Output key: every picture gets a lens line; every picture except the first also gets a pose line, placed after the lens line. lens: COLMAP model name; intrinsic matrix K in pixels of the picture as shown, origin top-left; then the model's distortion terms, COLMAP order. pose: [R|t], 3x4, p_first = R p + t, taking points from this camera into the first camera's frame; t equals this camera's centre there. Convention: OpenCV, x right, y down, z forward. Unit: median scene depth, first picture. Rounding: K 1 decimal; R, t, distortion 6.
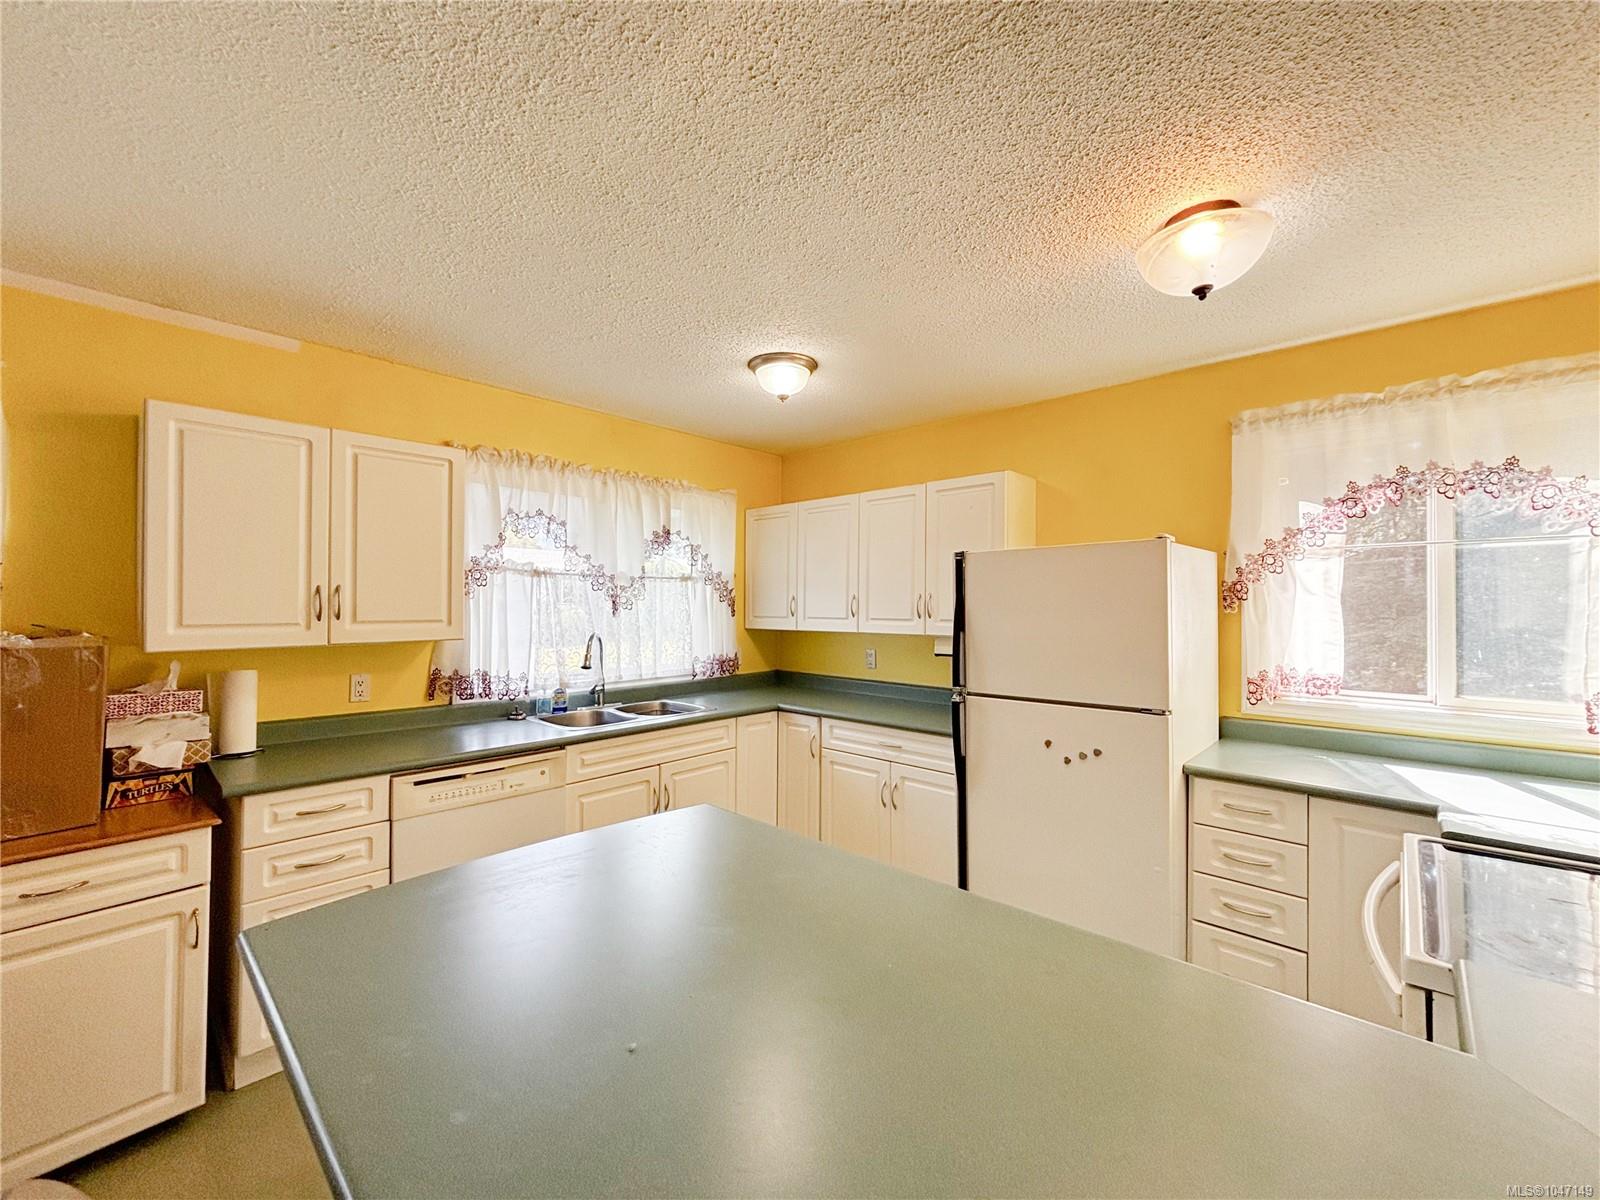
lens RADIAL K [[647.2, 0, 799.2], [0, 647.2, 594.9], [0, 0, 1]] dist [-0.004737, 0.001666]
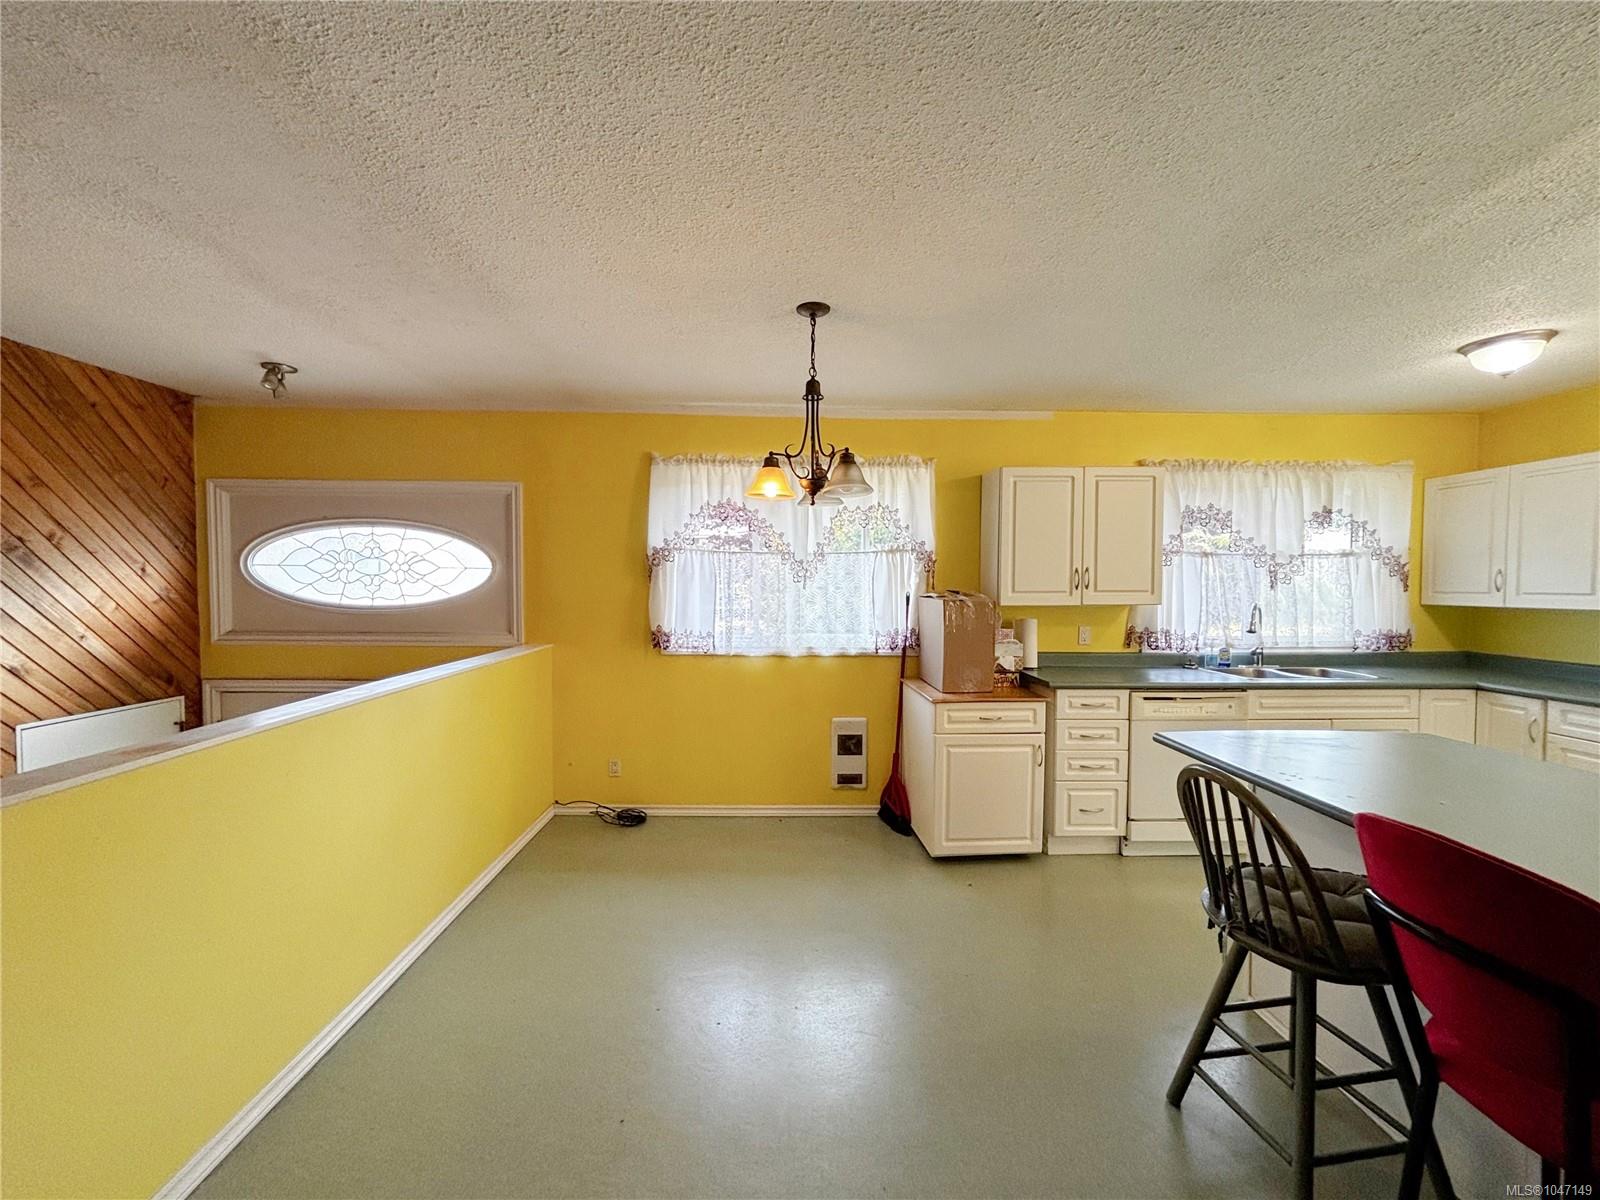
lens RADIAL K [[647.2, 0, 800.2], [0, 647.2, 597.6], [0, 0, 1]] dist [-0.004737, 0.001666]
pose [[0.699357, 0.013794, -0.714639, -0.070693], [0.012118, 0.999441, 0.031150, 0.001346], [0.714670, -0.030445, 0.698799, -0.517258]]
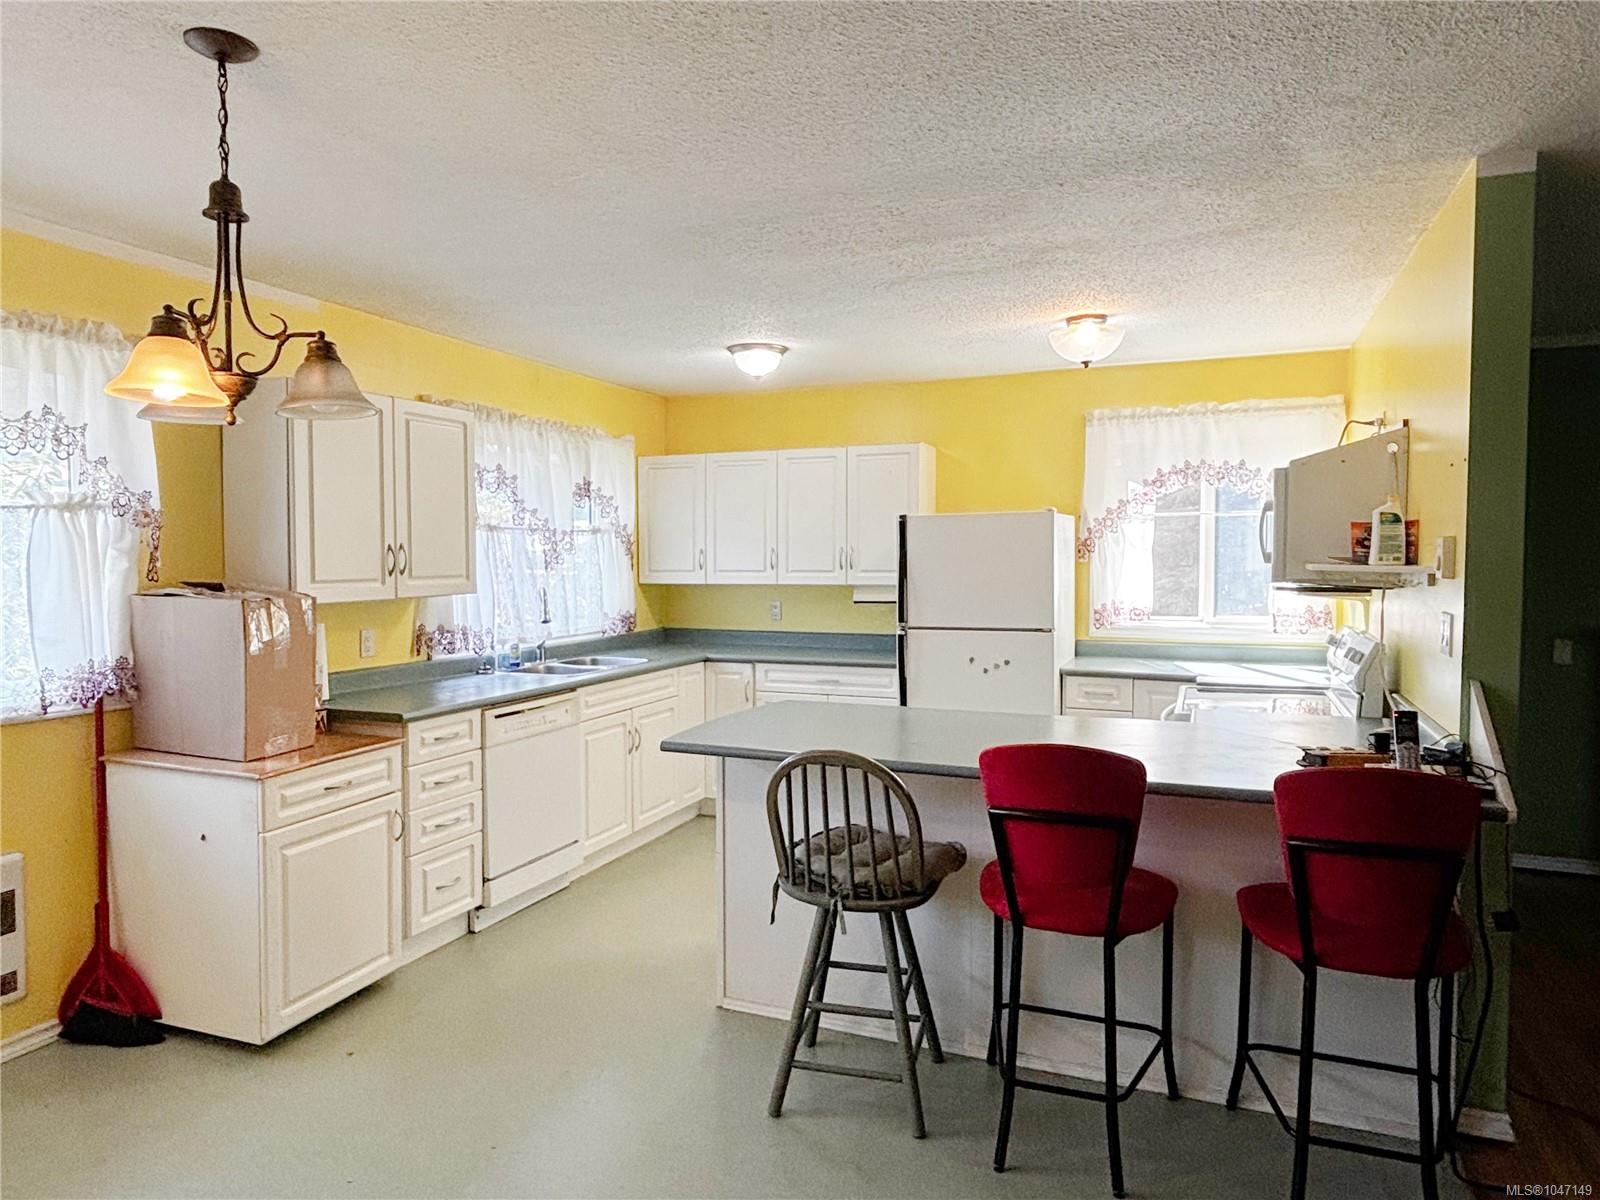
lens RADIAL K [[981.8, 0, 808.2], [0, 981.8, 593.7], [0, 0, 1]] dist [0.015476, -0.012583]
pose [[0.933631, -0.020801, 0.357632, -0.587851], [0.001630, 0.998549, 0.053824, -0.016217], [-0.358232, -0.049669, 0.932310, -0.688040]]
